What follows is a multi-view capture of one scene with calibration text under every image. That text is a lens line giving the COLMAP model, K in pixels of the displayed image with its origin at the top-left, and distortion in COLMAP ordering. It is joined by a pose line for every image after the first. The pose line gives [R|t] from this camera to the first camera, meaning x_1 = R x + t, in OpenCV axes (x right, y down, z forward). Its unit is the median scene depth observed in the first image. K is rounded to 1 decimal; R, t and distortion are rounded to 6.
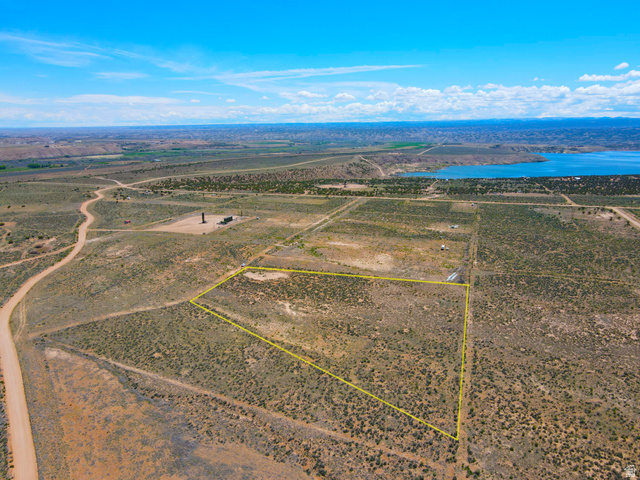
lens RADIAL K [[473.1, 0, 318.7], [0, 473.1, 242.7], [0, 0, 1]] dist [0.005545, 0.016786]
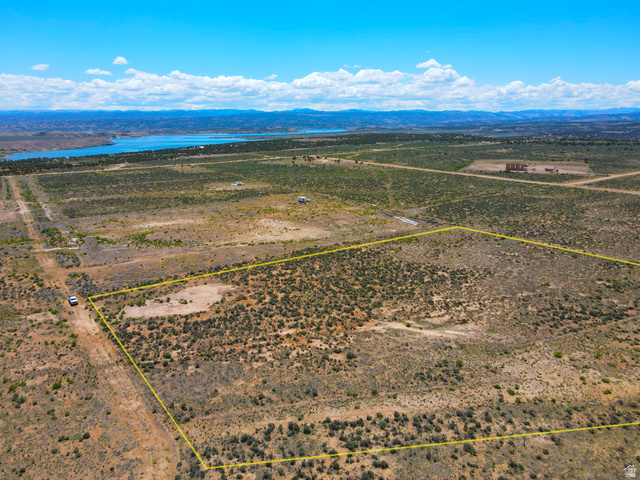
lens RADIAL K [[473.1, 0, 319.5], [0, 473.1, 240.1], [0, 0, 1]] dist [0.005545, 0.016786]
pose [[0.596278, -0.205433, 0.776047, -0.362025], [0.200644, 0.974159, 0.103711, 0.001782], [-0.777299, 0.093868, 0.622089, 0.695286]]
